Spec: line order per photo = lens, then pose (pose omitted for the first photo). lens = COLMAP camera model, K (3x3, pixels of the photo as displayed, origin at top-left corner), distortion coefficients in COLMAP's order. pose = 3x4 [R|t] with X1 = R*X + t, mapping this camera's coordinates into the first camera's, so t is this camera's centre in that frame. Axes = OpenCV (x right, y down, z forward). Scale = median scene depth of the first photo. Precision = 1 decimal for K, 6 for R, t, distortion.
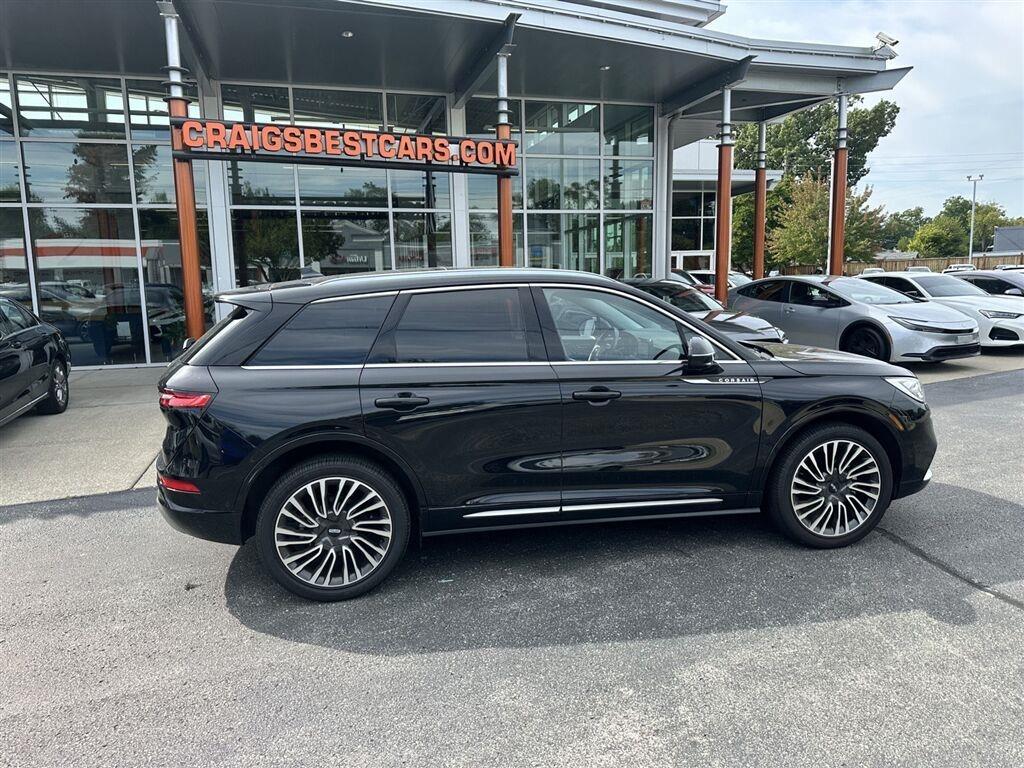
lens RADIAL K [[726.2, 0, 516.6], [0, 726.2, 376.4], [0, 0, 1]] dist [0.034883, -0.039416]
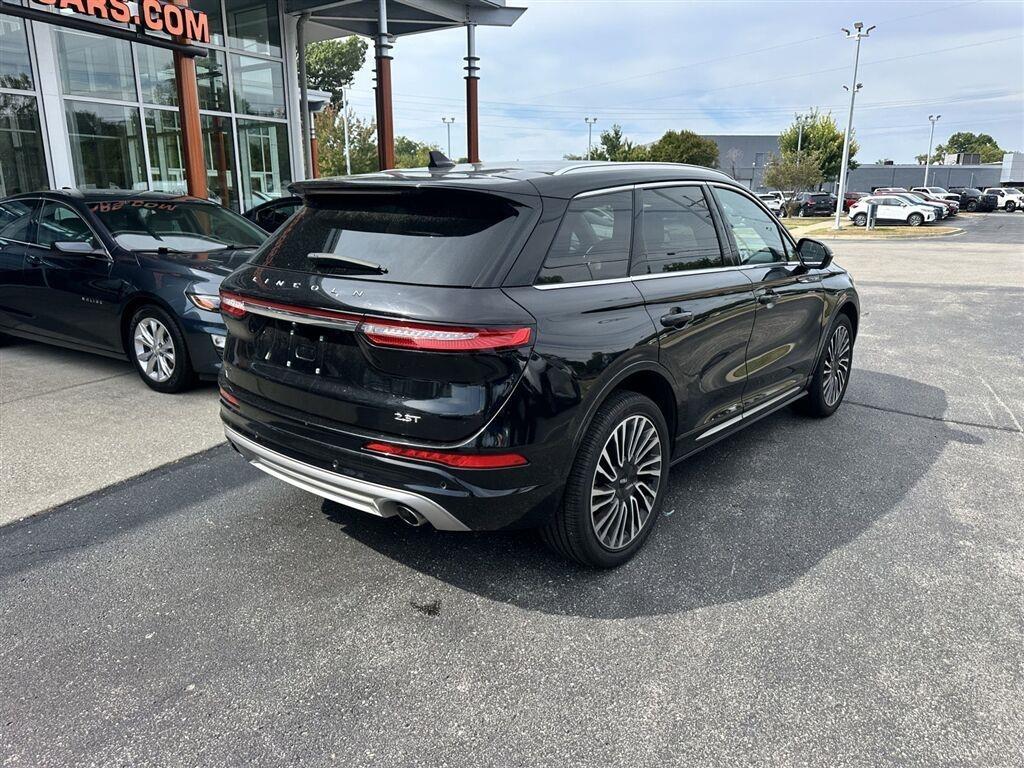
lens RADIAL K [[726.2, 0, 521.2], [0, 726.2, 385.4], [0, 0, 1]] dist [0.034883, -0.039416]
pose [[0.767929, -0.134047, 0.626352, -0.750187], [0.067602, 0.989357, 0.128852, -0.007940], [-0.636958, -0.056607, 0.768818, 0.398025]]
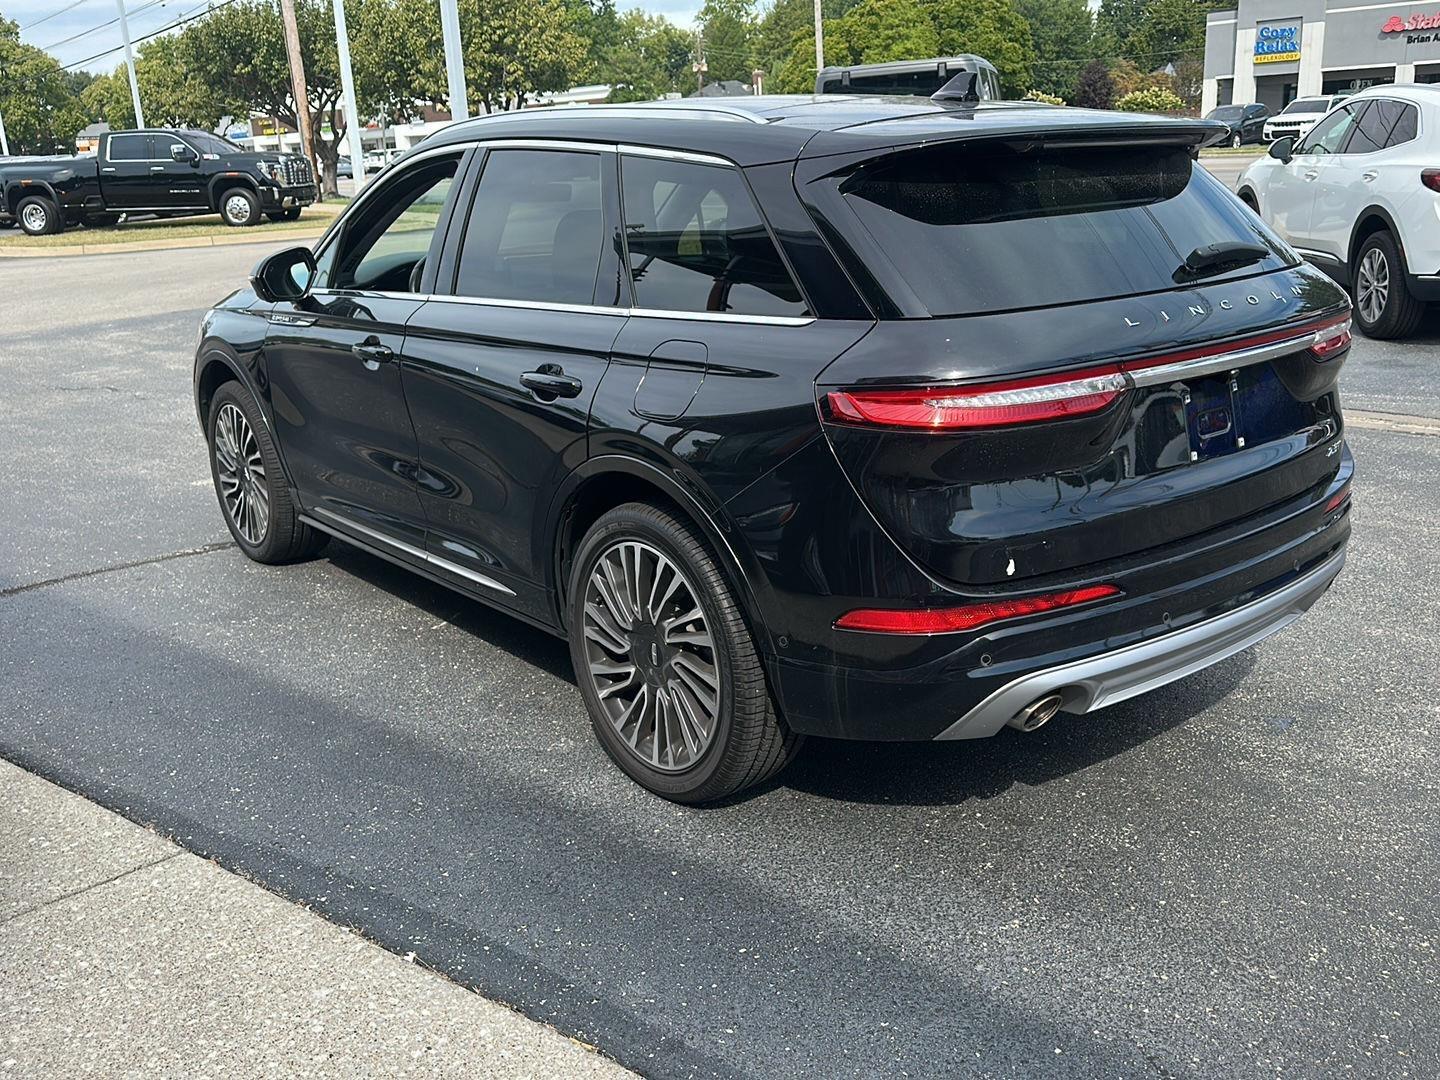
lens RADIAL K [[1291.6, 0, 711.8], [0, 1291.6, 534.8], [0, 0, 1]] dist [0.065161, -0.091634]
pose [[-0.458508, -0.213035, 0.862779, -0.961890], [0.176299, 0.929743, 0.323260, -0.179280], [-0.871028, 0.300325, -0.388736, 1.566431]]
